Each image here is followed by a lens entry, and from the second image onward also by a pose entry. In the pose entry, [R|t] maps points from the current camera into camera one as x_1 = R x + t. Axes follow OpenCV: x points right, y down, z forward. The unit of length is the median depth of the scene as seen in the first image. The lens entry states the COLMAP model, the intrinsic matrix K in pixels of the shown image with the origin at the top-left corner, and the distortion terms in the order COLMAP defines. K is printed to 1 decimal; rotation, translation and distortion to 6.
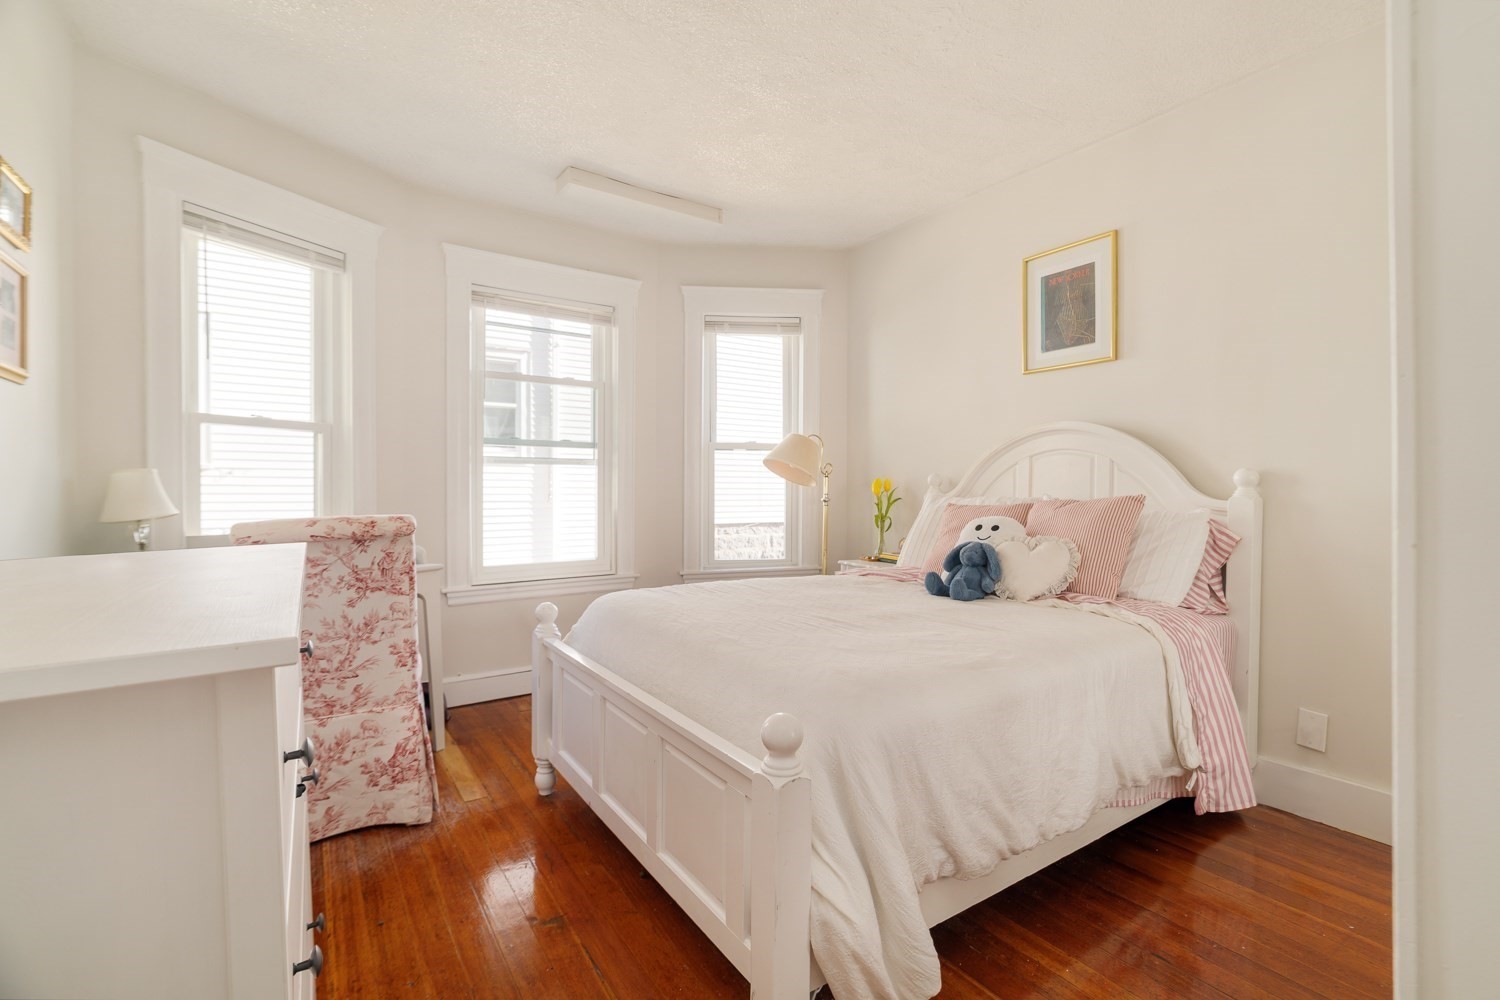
lens RADIAL K [[684.7, 0, 754.3], [0, 684.7, 497.2], [0, 0, 1]] dist [0.000093, 0.000707]
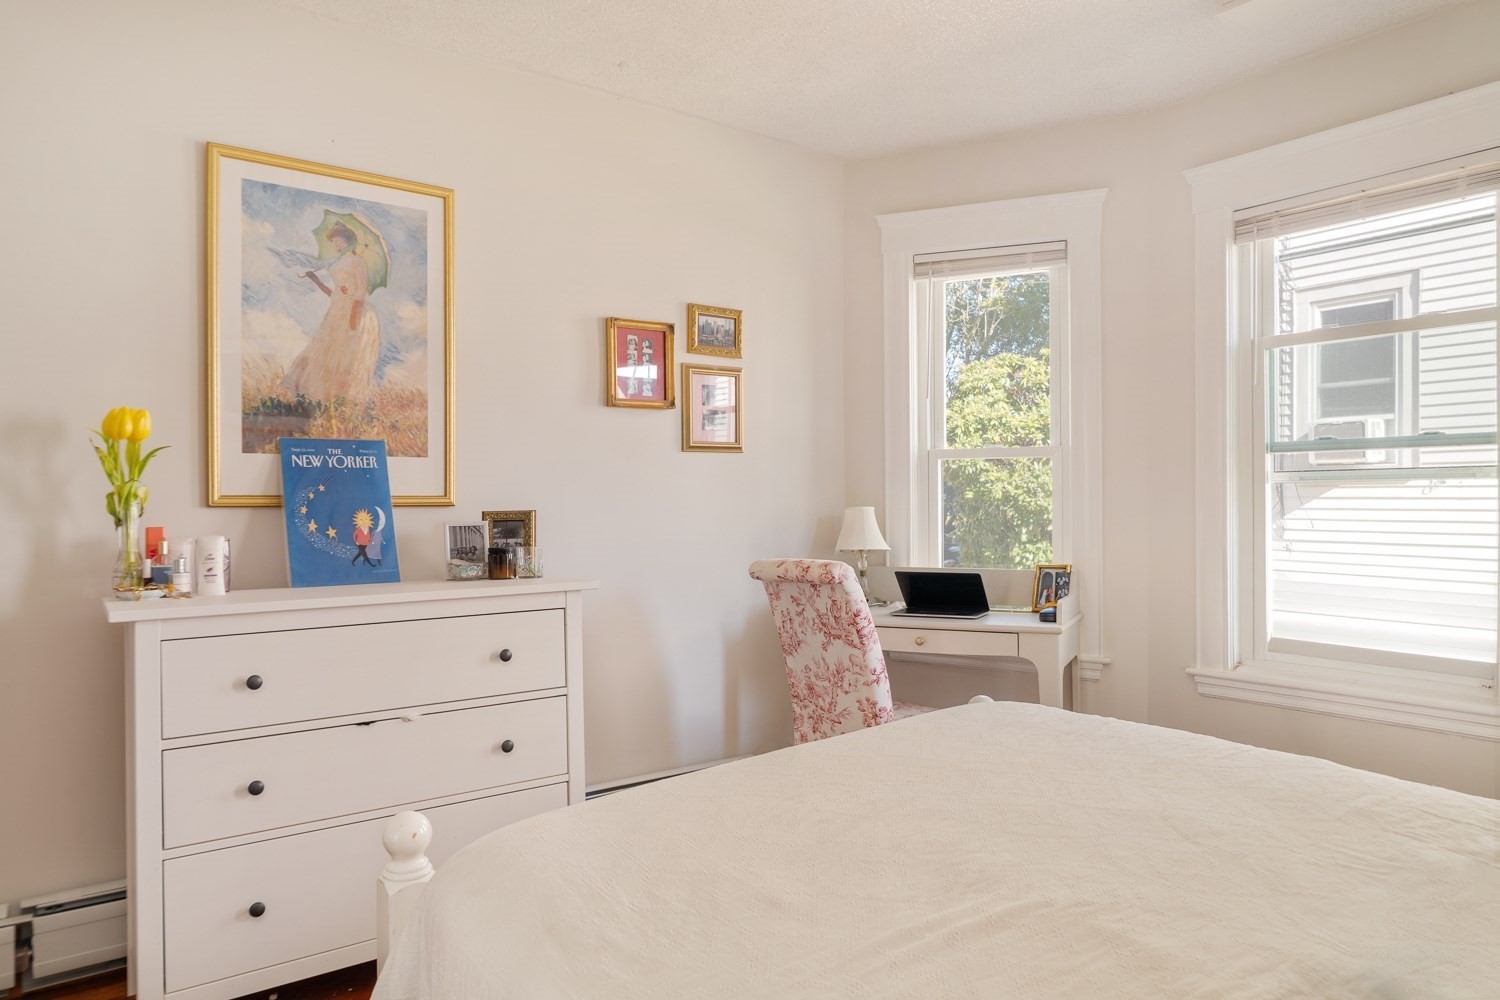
lens RADIAL K [[953.9, 0, 751.6], [0, 953.9, 501.8], [0, 0, 1]] dist [0.004709, 0.000781]
pose [[0.057089, 0.001932, -0.998367, 0.773115], [-0.000749, 0.999998, 0.001893, -0.057564], [0.998369, 0.000640, 0.057091, 0.792584]]
